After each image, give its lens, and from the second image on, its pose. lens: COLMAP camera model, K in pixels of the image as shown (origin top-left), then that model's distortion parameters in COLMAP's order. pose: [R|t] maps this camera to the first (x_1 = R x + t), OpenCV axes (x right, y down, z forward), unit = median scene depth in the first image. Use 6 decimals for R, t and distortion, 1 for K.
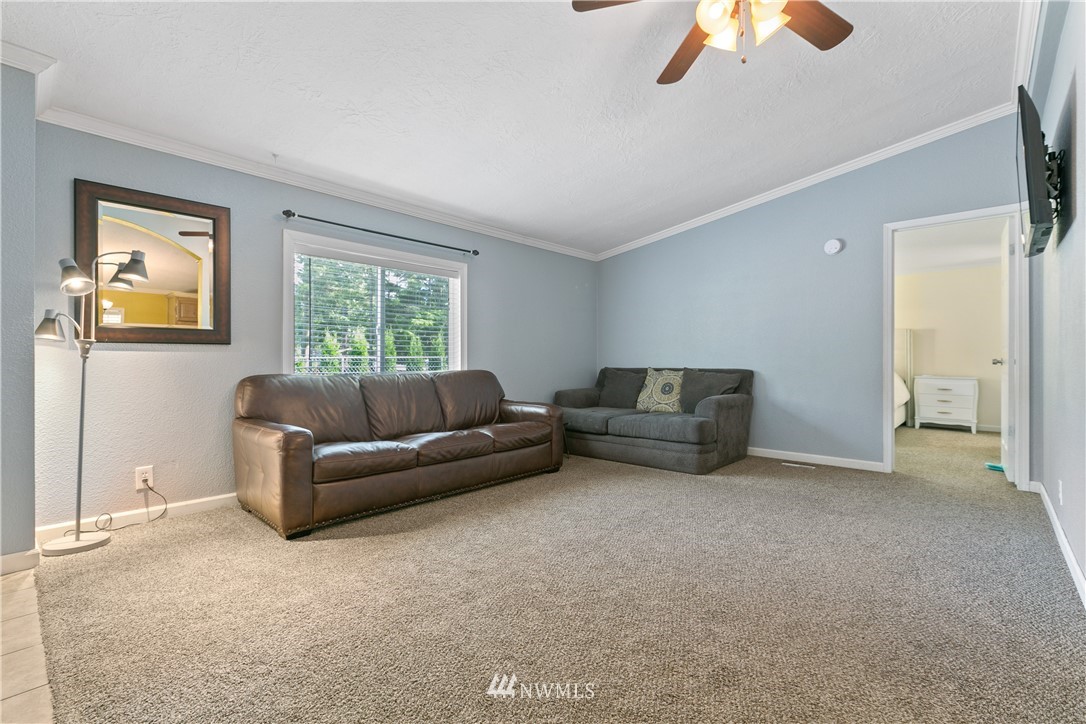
lens RADIAL K [[483.0, 0, 541.7], [0, 483.0, 355.1], [0, 0, 1]] dist [0.003410, 0.000487]
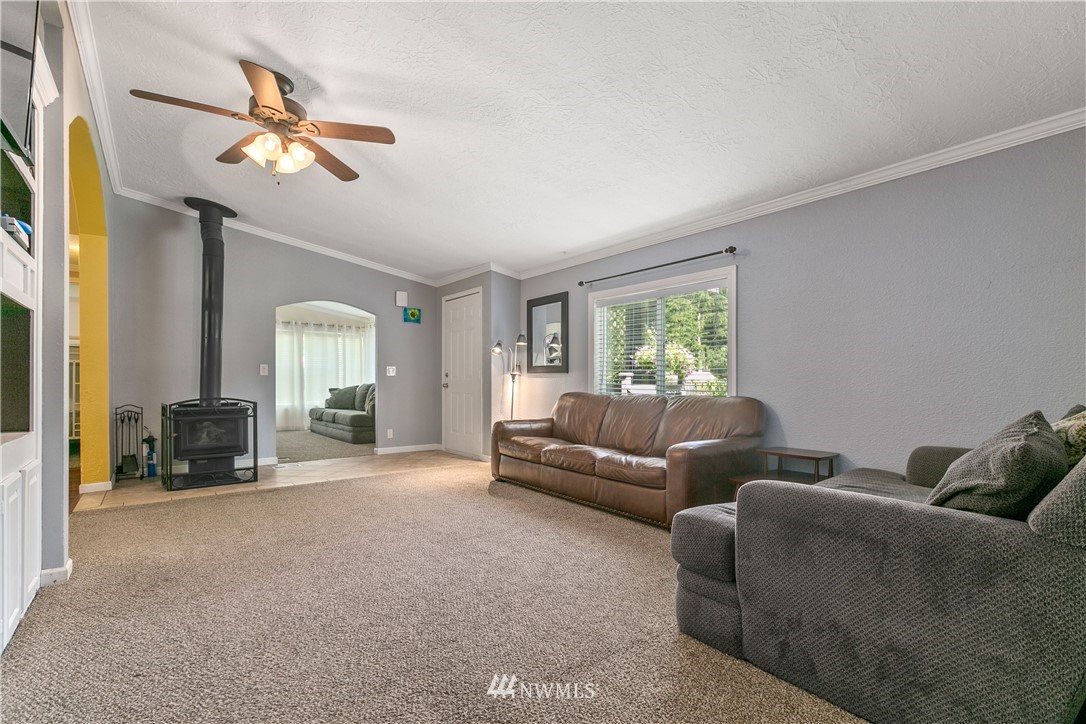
lens RADIAL K [[501.9, 0, 542.2], [0, 501.9, 380.1], [0, 0, 1]] dist [0.001132, -0.000020]
pose [[-0.172961, -0.003836, -0.984921, 1.183637], [0.004807, 0.999977, -0.004739, 0.009822], [0.984917, -0.005554, -0.172939, 1.345306]]
